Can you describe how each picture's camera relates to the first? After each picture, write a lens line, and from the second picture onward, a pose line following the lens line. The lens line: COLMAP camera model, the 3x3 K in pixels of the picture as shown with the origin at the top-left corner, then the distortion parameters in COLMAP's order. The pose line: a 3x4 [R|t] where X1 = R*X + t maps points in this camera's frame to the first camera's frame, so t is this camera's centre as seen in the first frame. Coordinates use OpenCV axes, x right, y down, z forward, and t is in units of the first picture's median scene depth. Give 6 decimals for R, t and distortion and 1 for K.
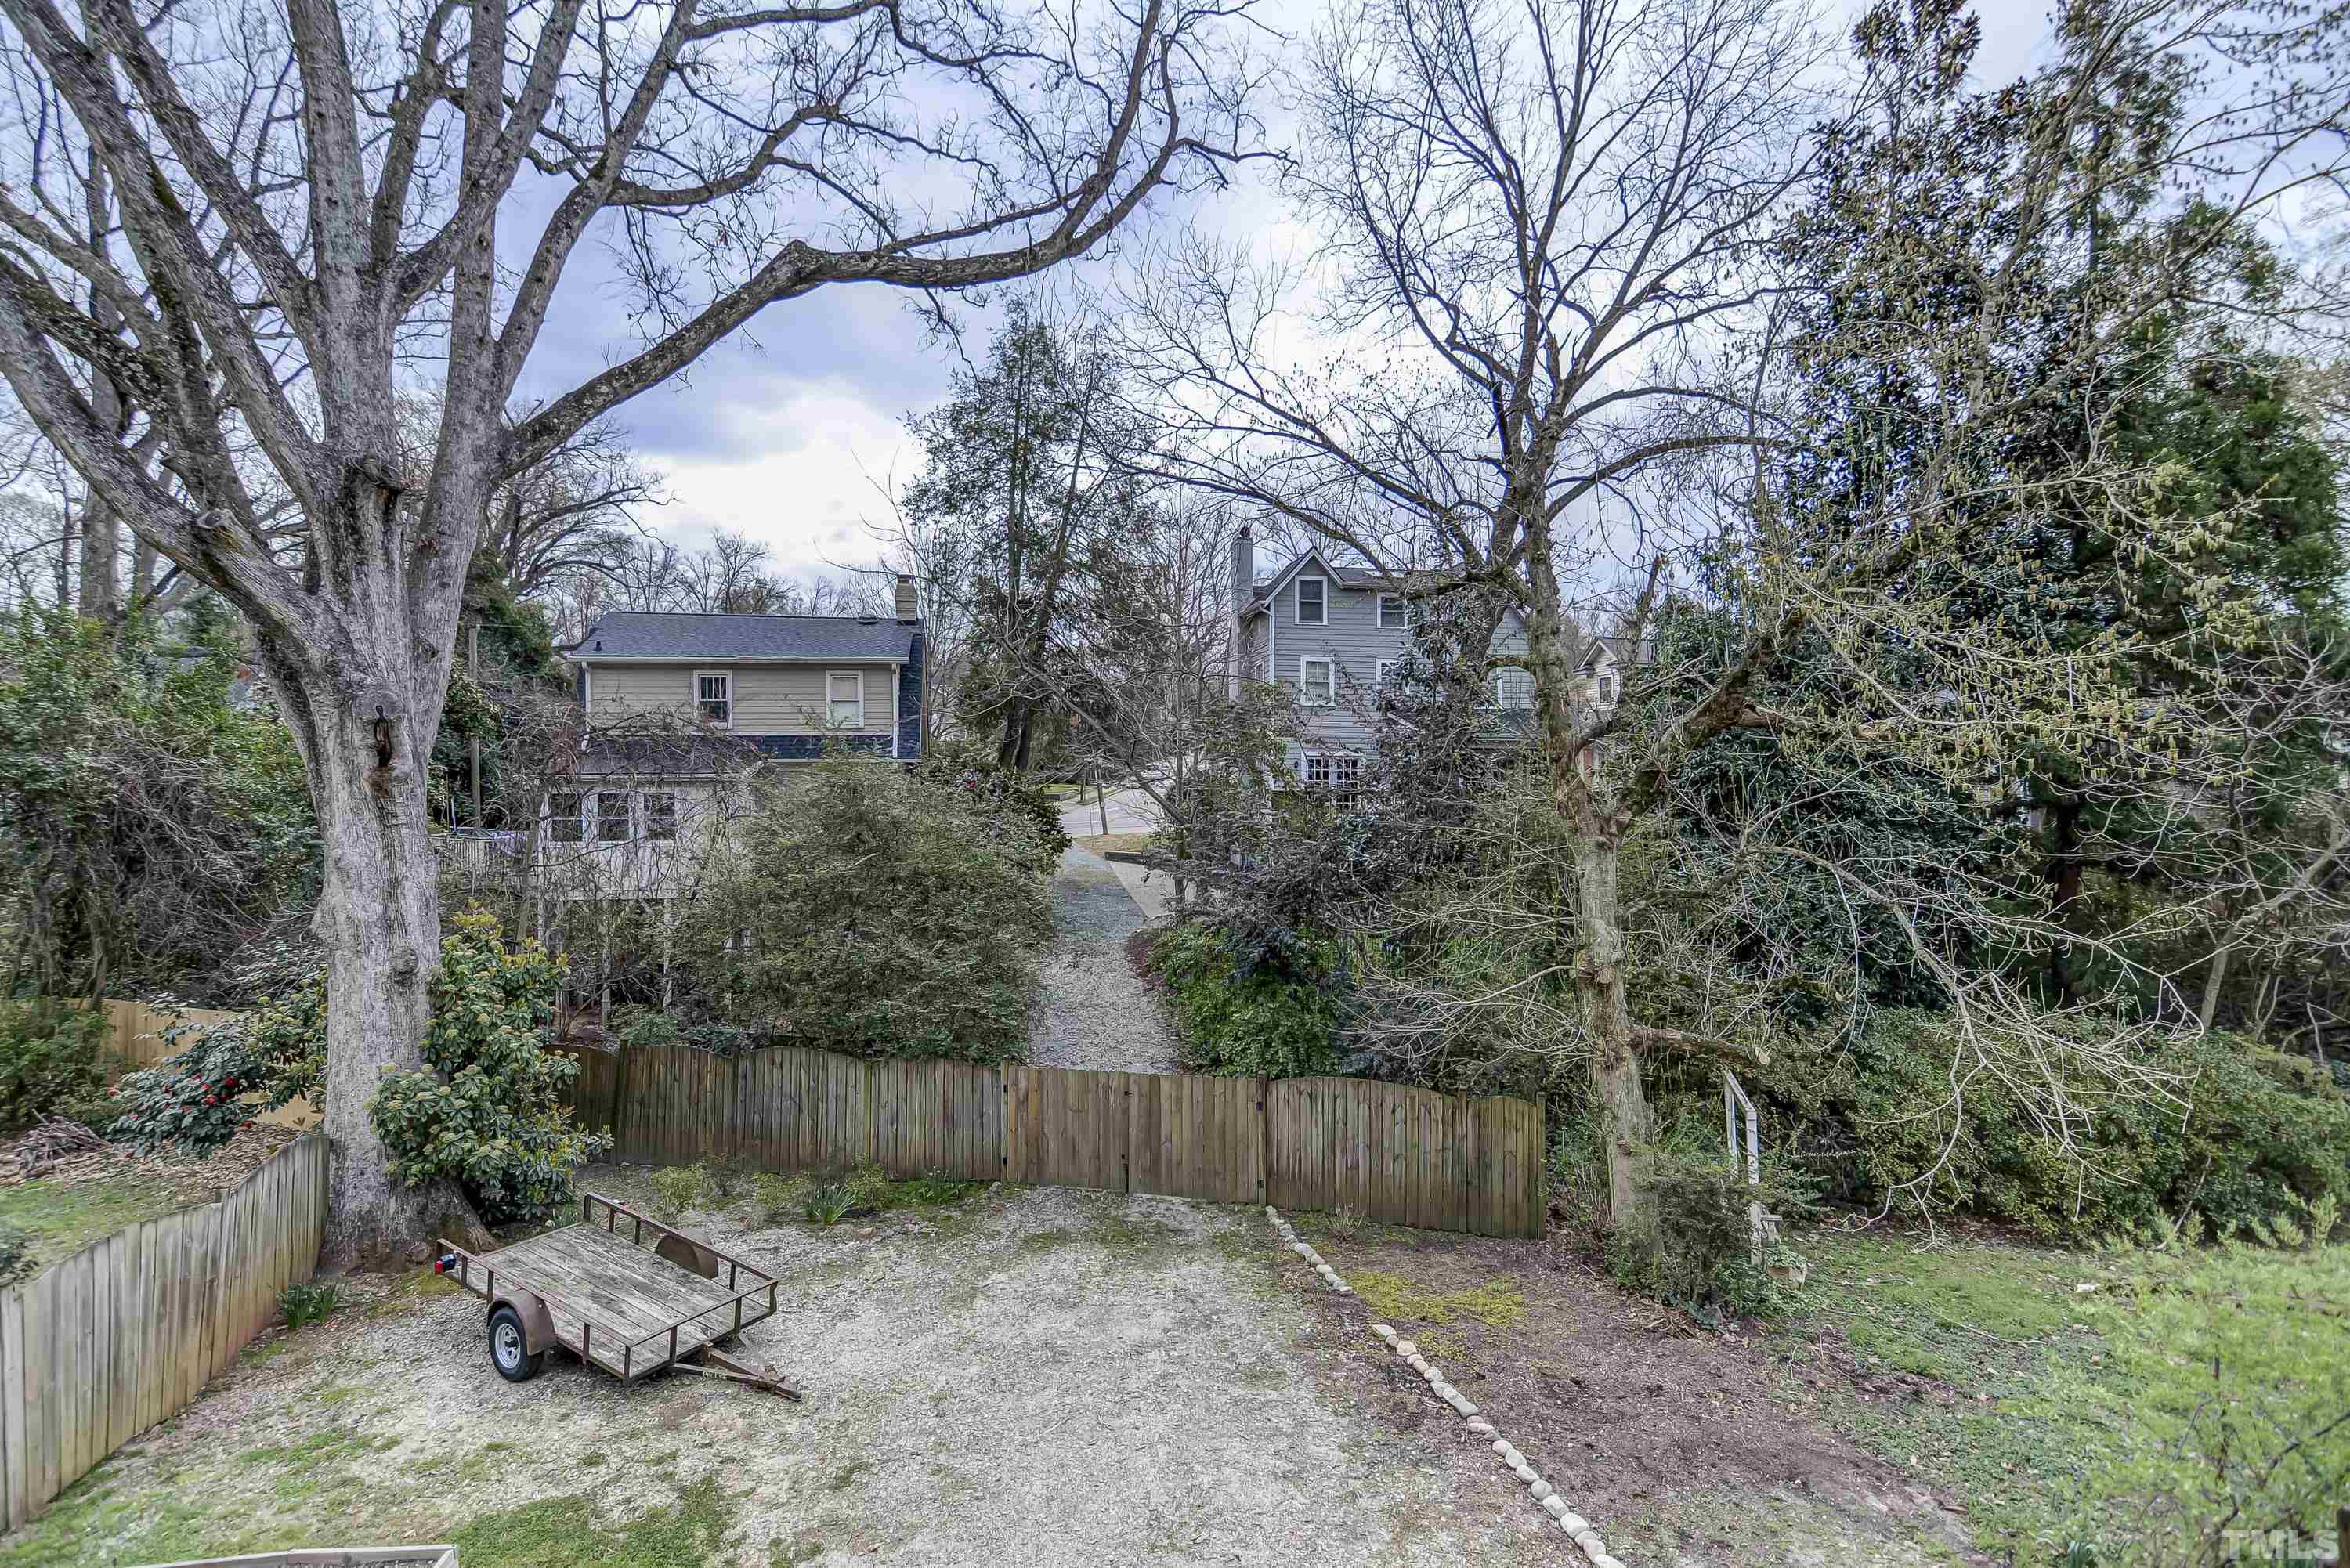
lens RADIAL K [[1139.8, 0, 1171.5], [0, 1139.8, 780.6], [0, 0, 1]] dist [0.000422, 0.000462]
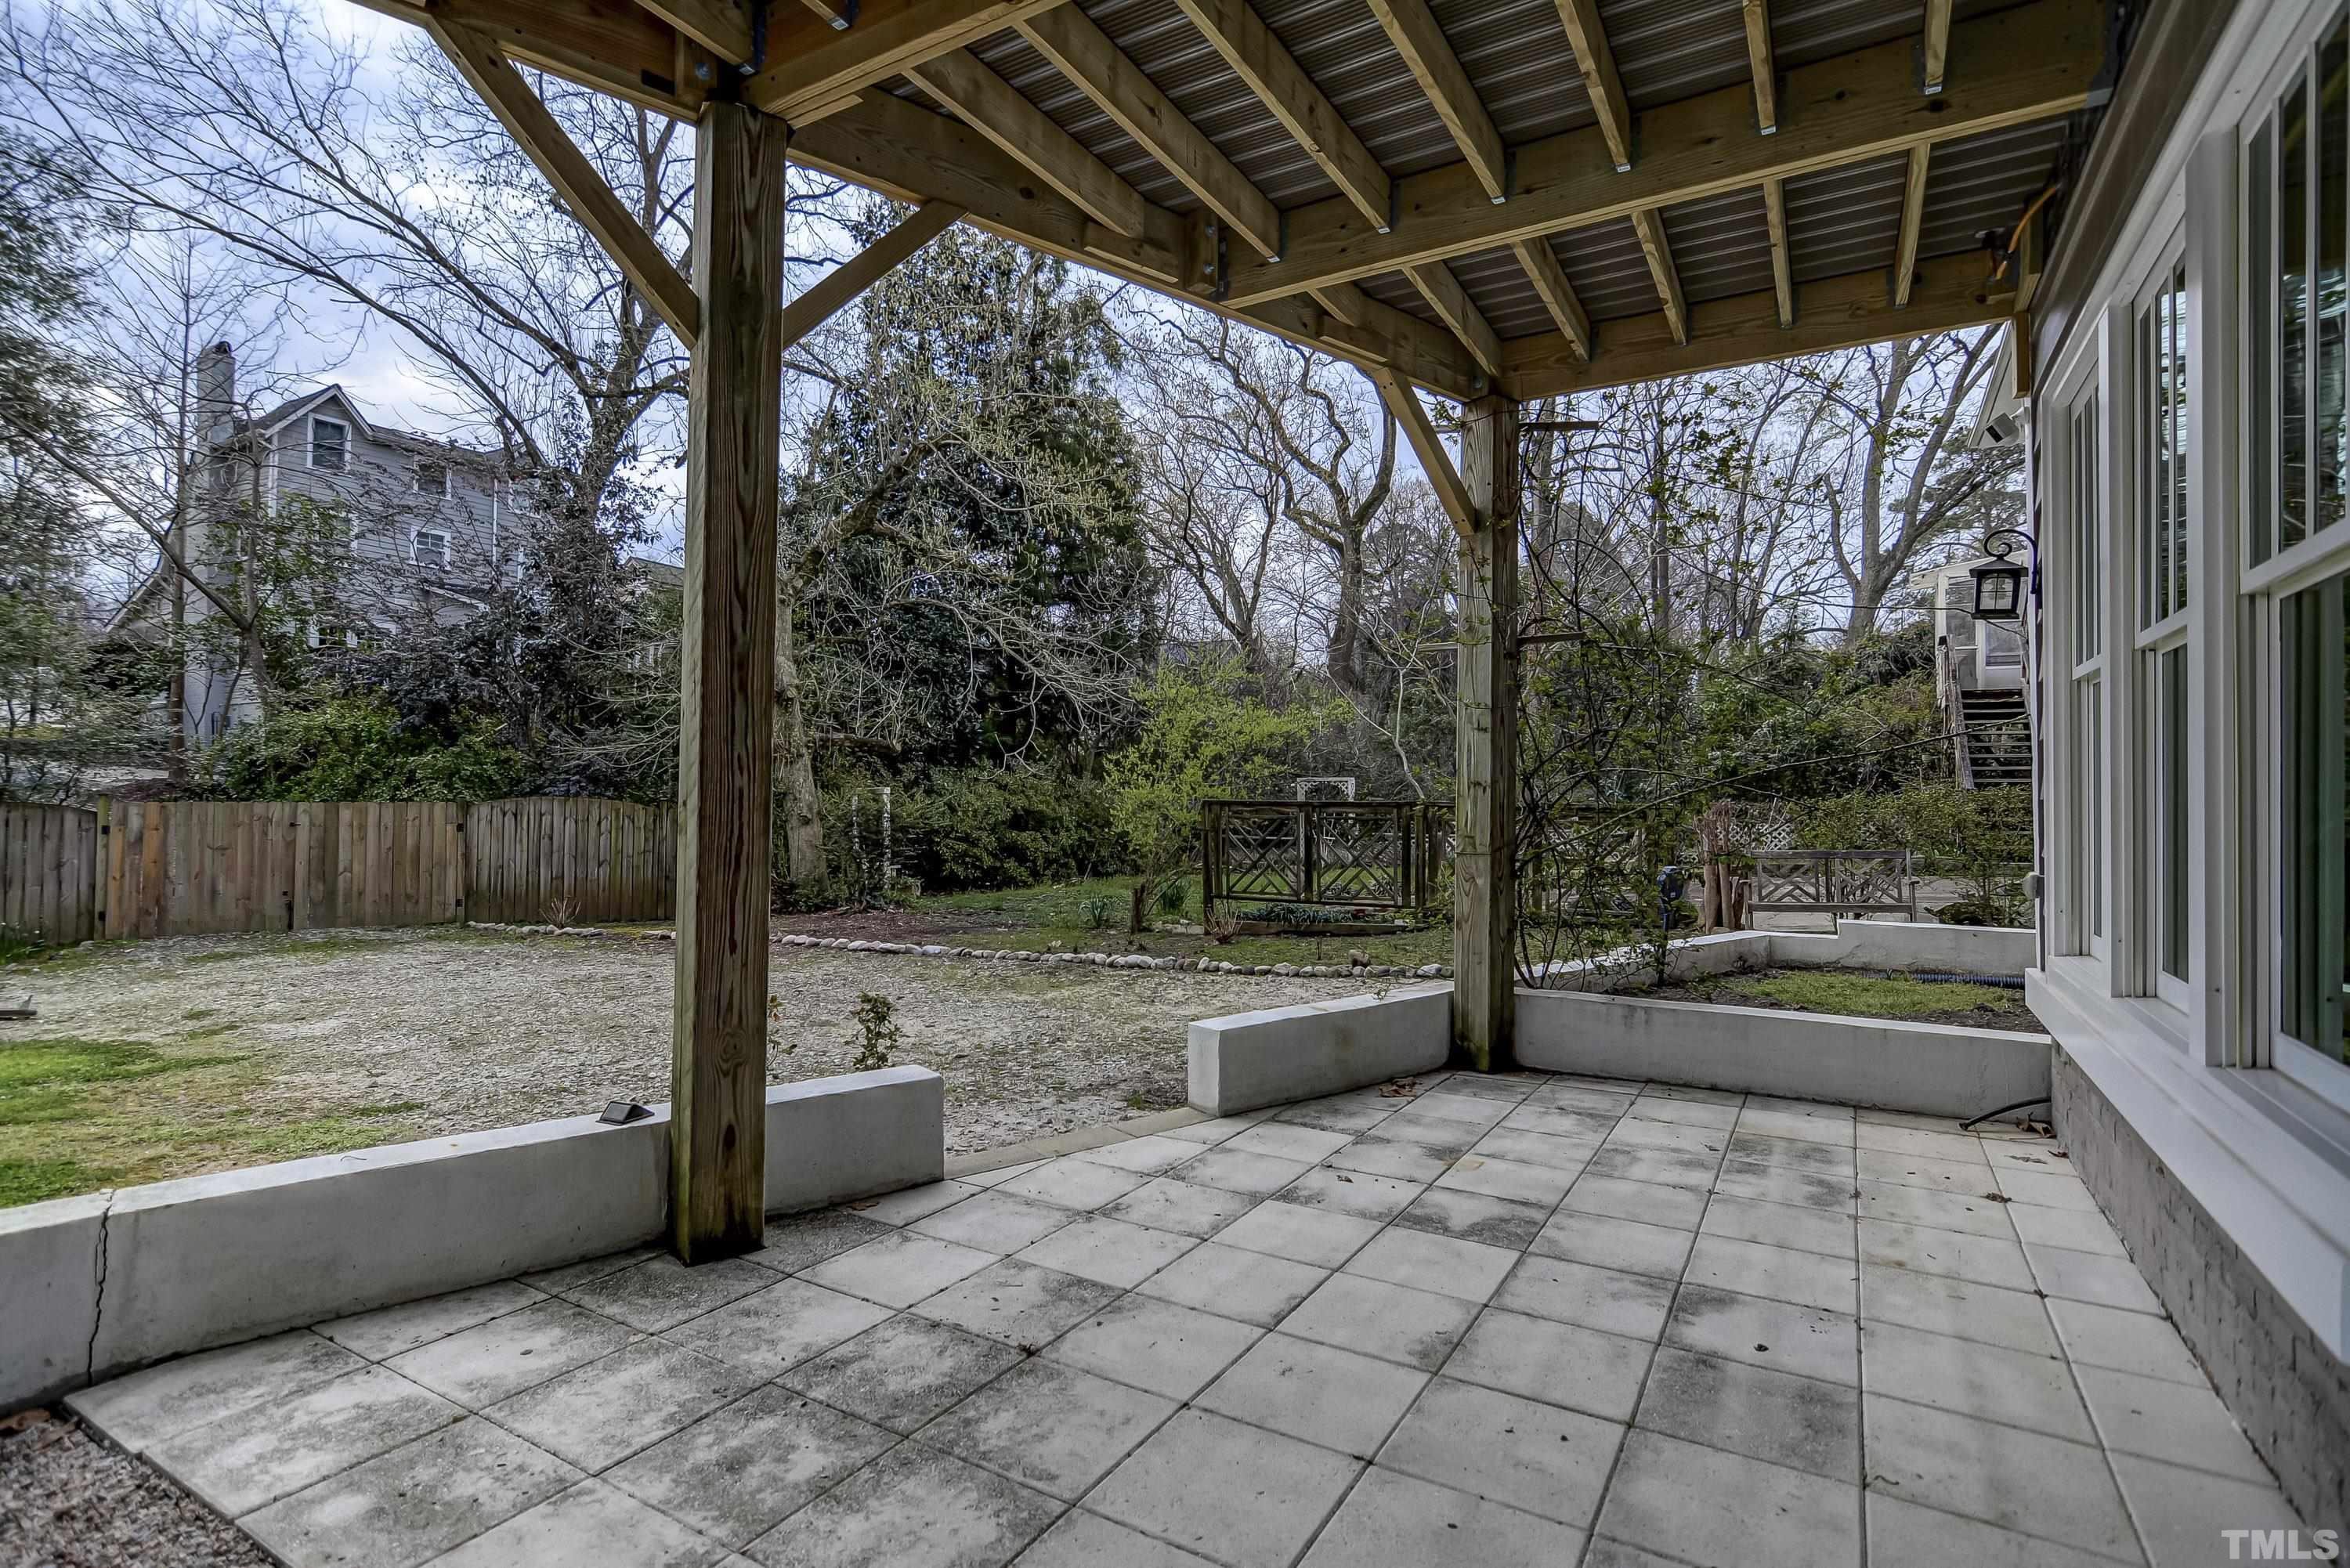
lens RADIAL K [[1139.8, 0, 1176.6], [0, 1139.8, 783.5], [0, 0, 1]] dist [0.000422, 0.000462]
pose [[0.646719, 0.014986, 0.762581, -0.281390], [-0.015217, 0.999861, -0.006743, 0.230942], [-0.762577, -0.007244, 0.646857, -0.167939]]
